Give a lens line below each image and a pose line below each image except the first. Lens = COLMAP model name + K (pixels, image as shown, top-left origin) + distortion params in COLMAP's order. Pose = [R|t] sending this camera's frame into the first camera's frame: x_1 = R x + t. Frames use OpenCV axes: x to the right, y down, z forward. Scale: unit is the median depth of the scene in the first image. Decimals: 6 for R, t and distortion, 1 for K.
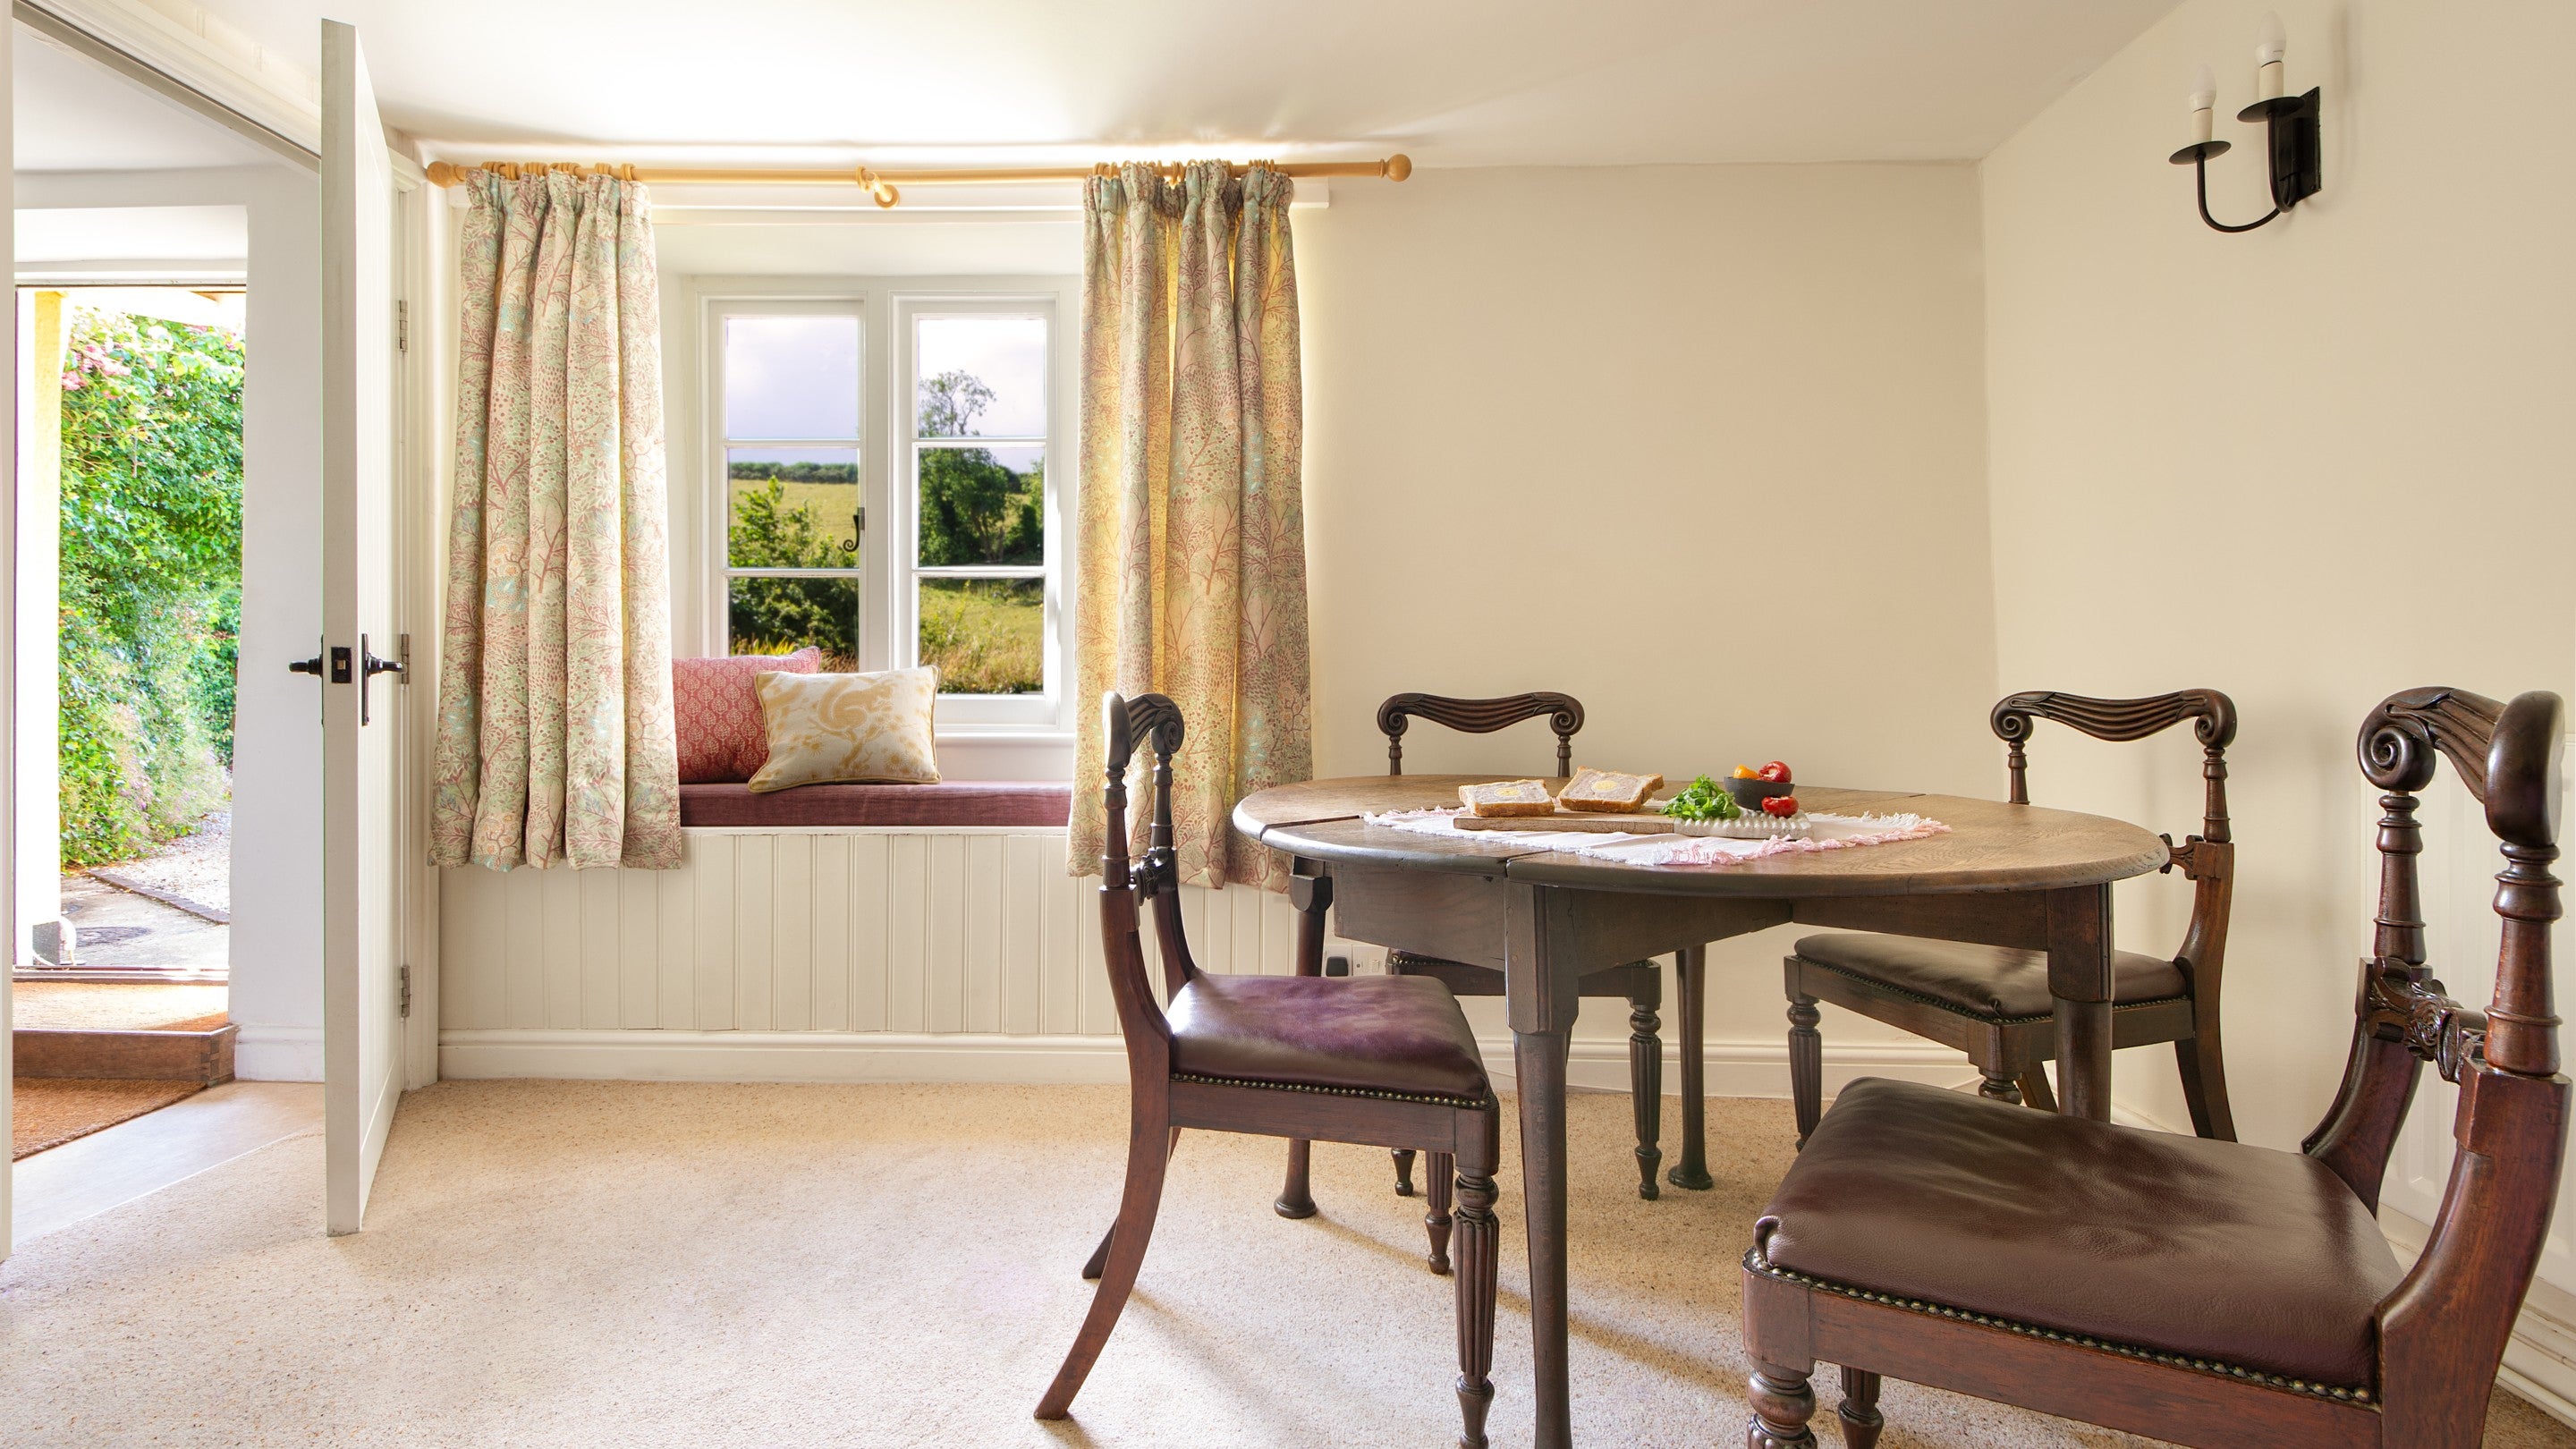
lens RADIAL K [[1199.0, 0, 1329.2], [0, 1199.0, 715.3], [0, 0, 1]] dist [-0.012743, 0.000066]
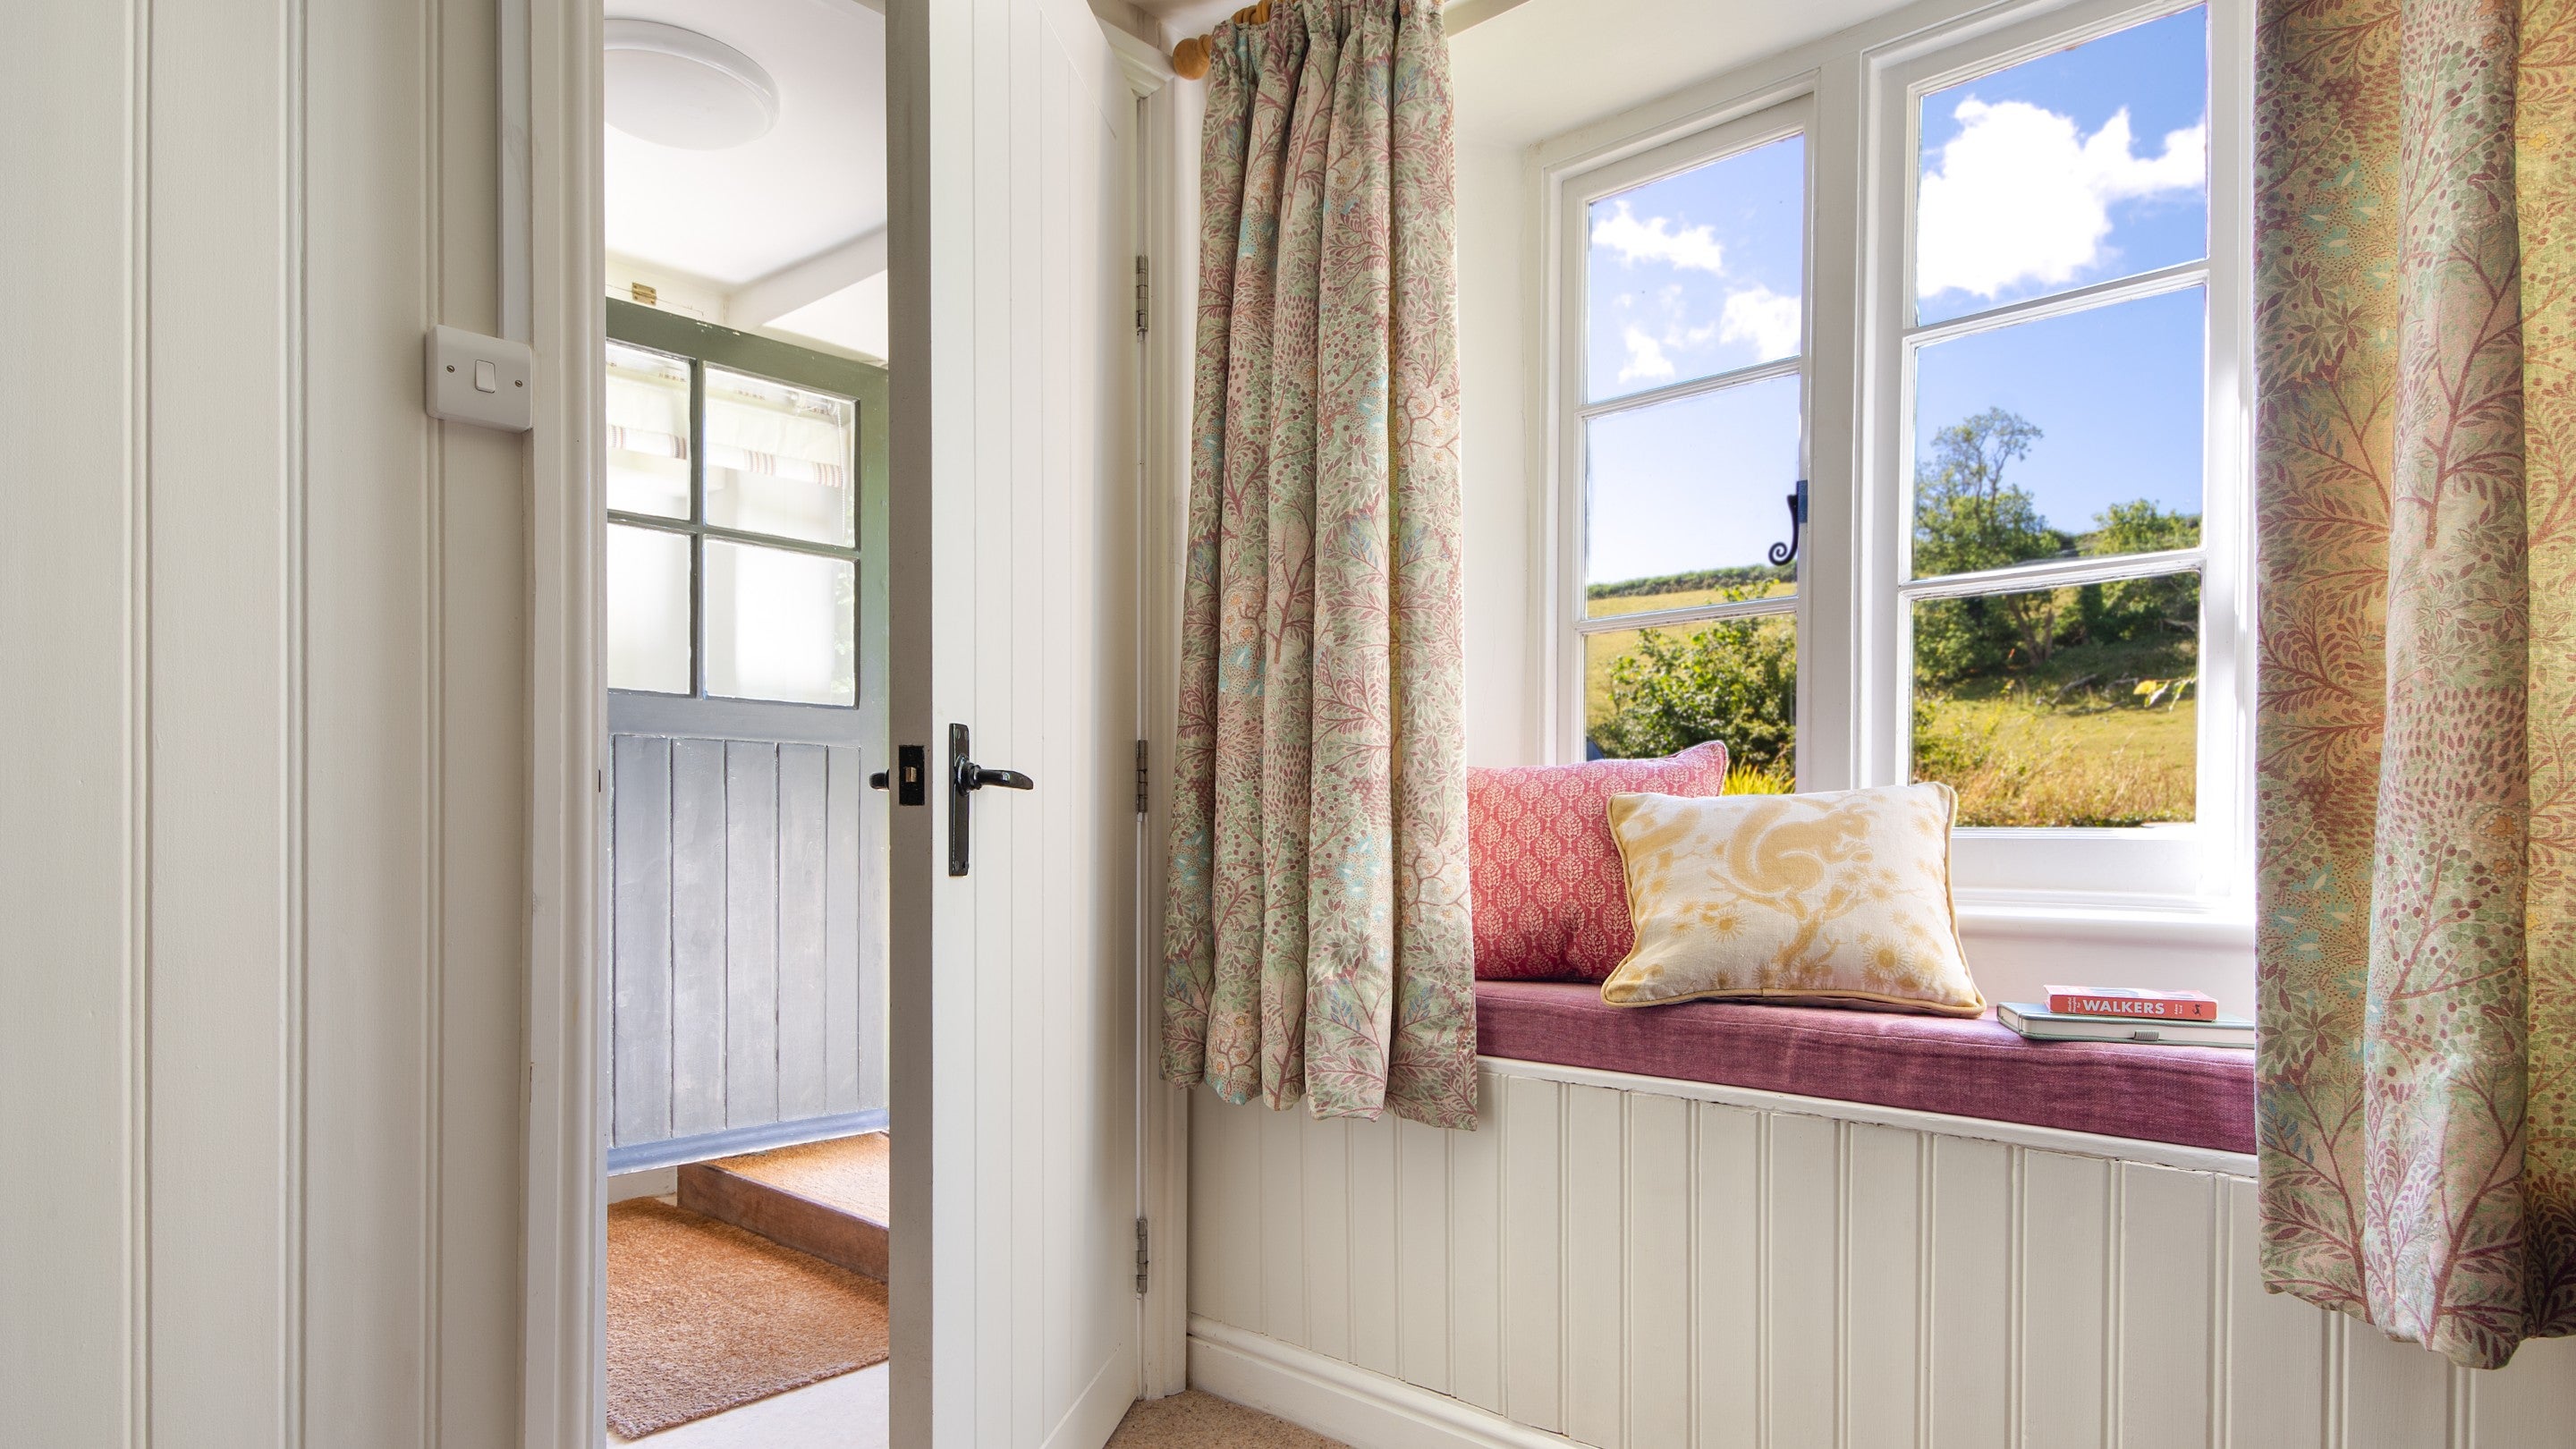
lens RADIAL K [[1477.1, 0, 1287.7], [0, 1477.1, 834.2], [0, 0, 1]] dist [0.036217, -0.000046]
pose [[0.739769, 0.002166, -0.672857, -0.136126], [-0.014906, 0.999802, -0.013171, -0.003674], [0.672696, 0.019773, 0.739655, 0.425187]]
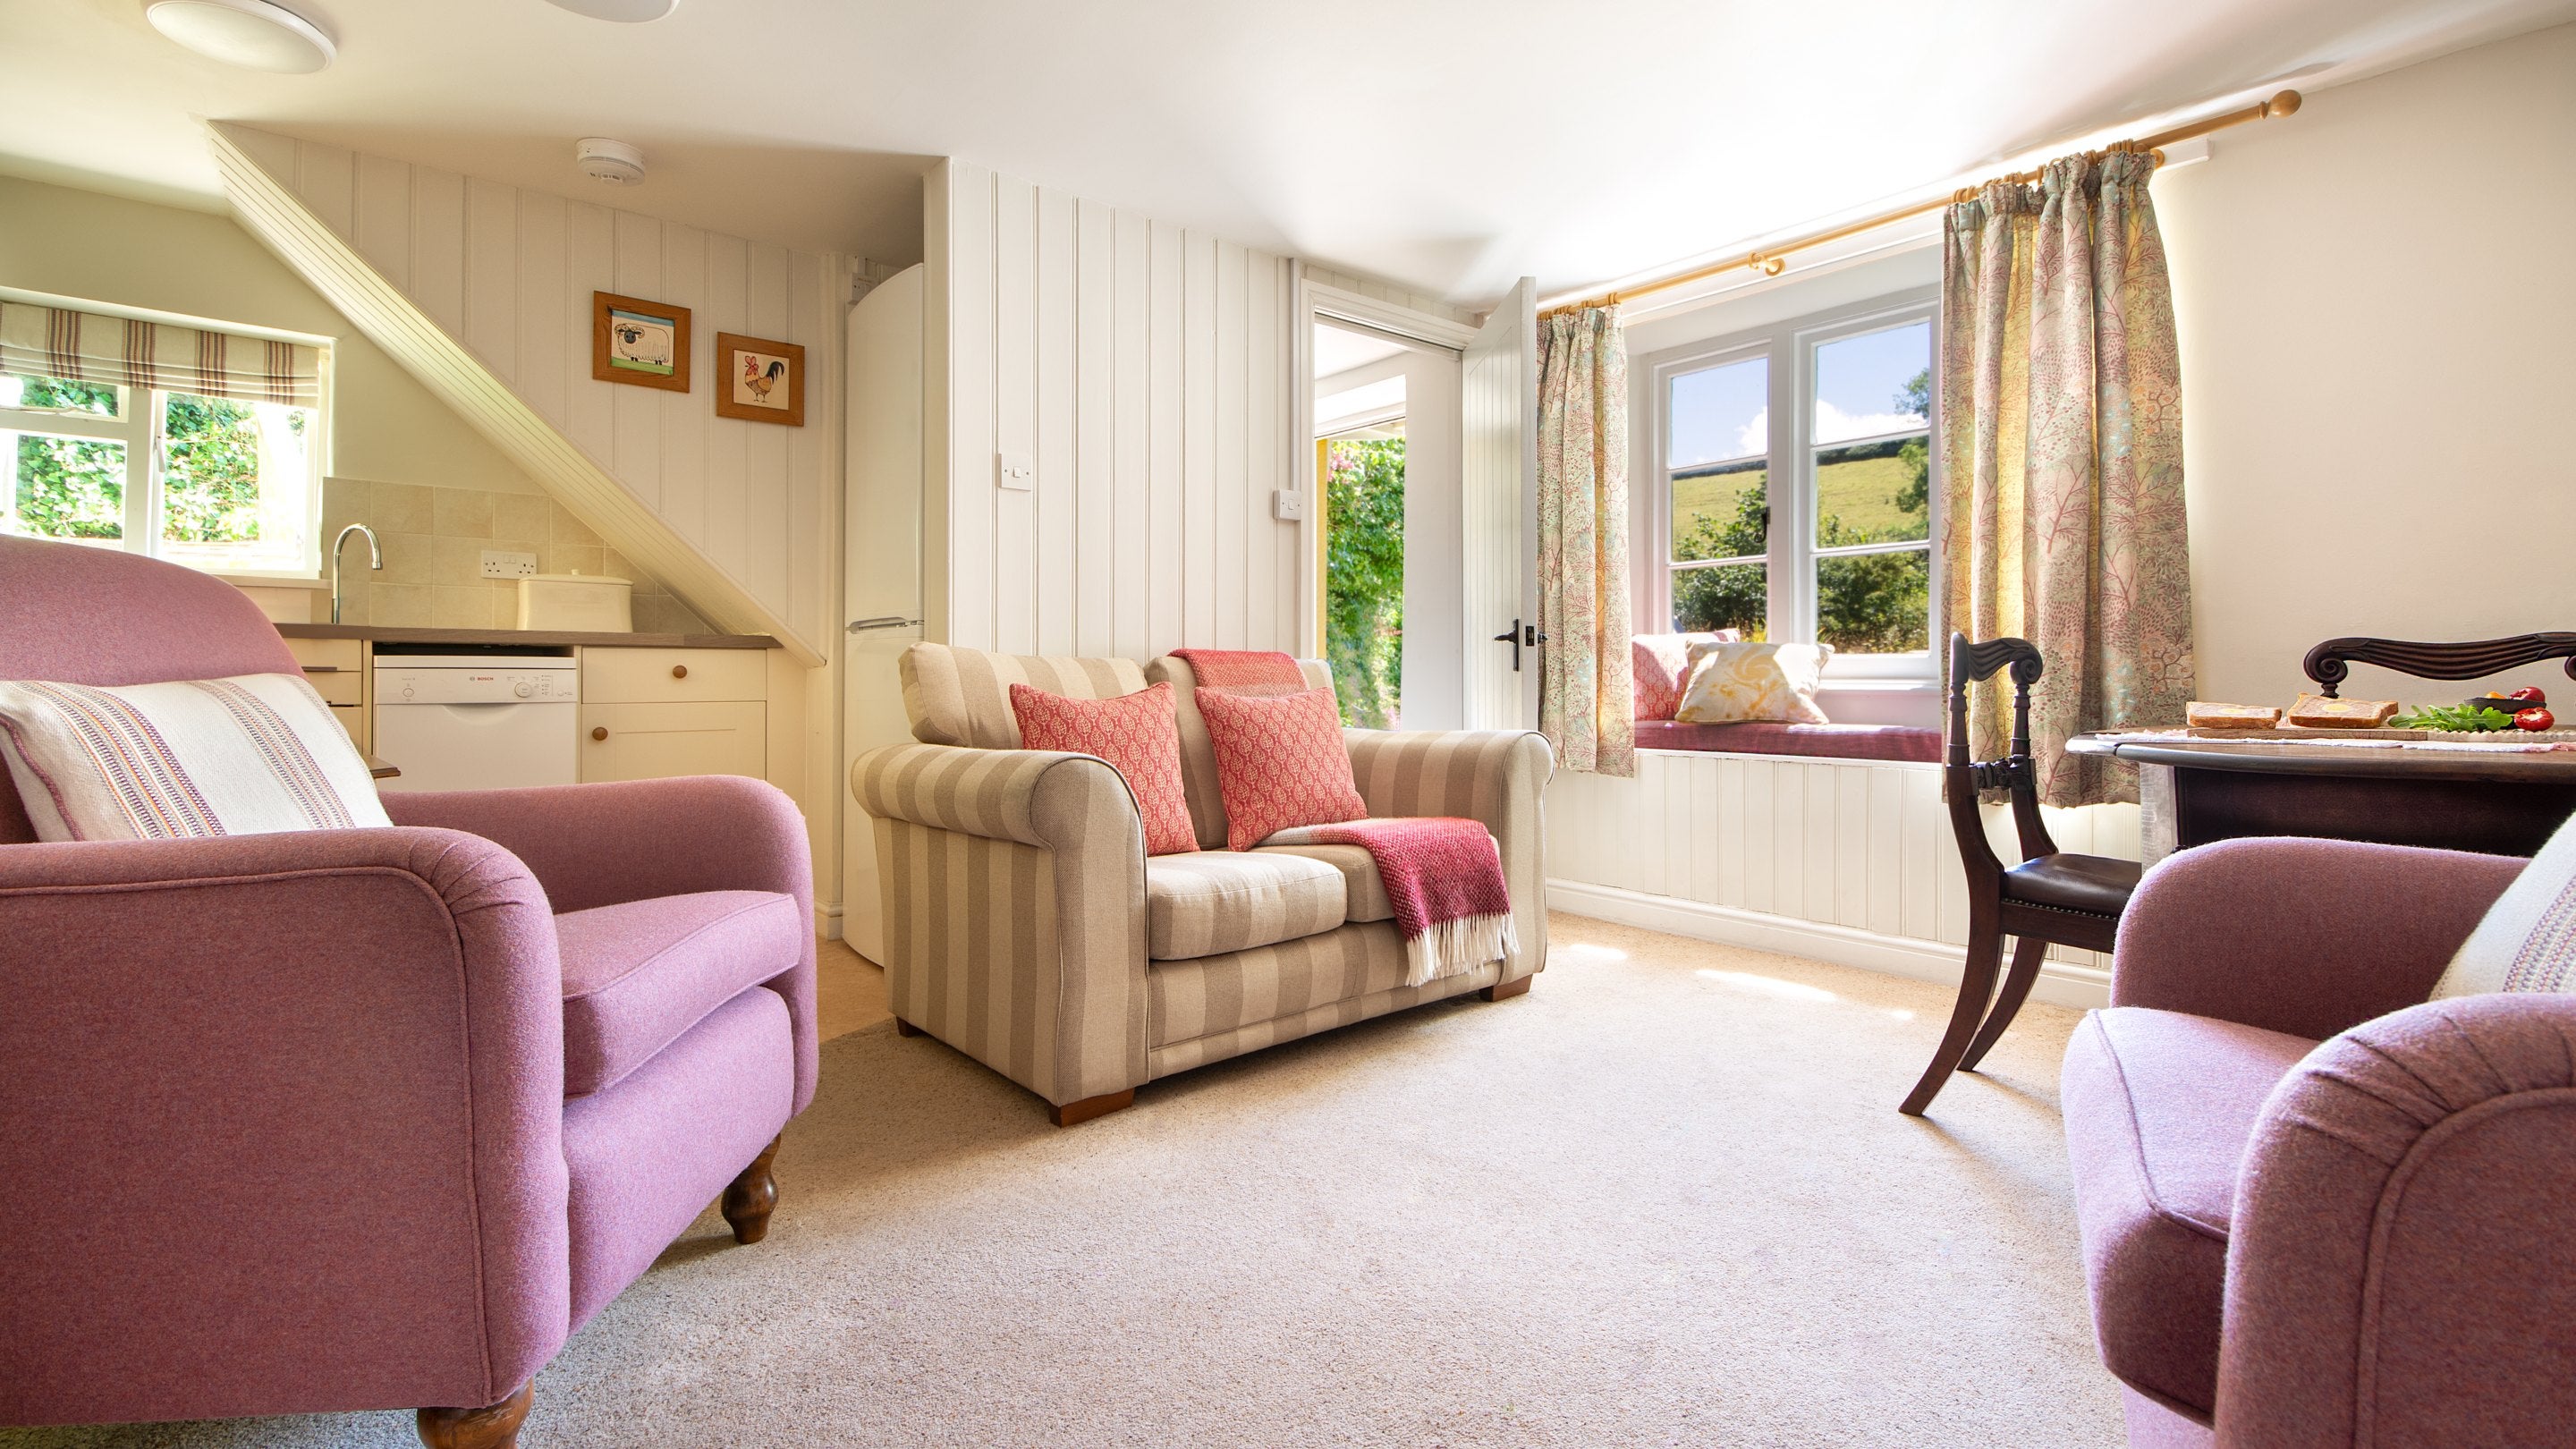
lens RADIAL K [[1148.9, 0, 1288.5], [0, 1148.9, 652.8], [0, 0, 1]] dist [0.044016, 0.000246]
pose [[0.662383, -0.019536, -0.748910, 0.226606], [-0.008055, 0.999416, -0.033195, 0.030321], [0.749122, 0.028020, 0.661839, -0.233421]]
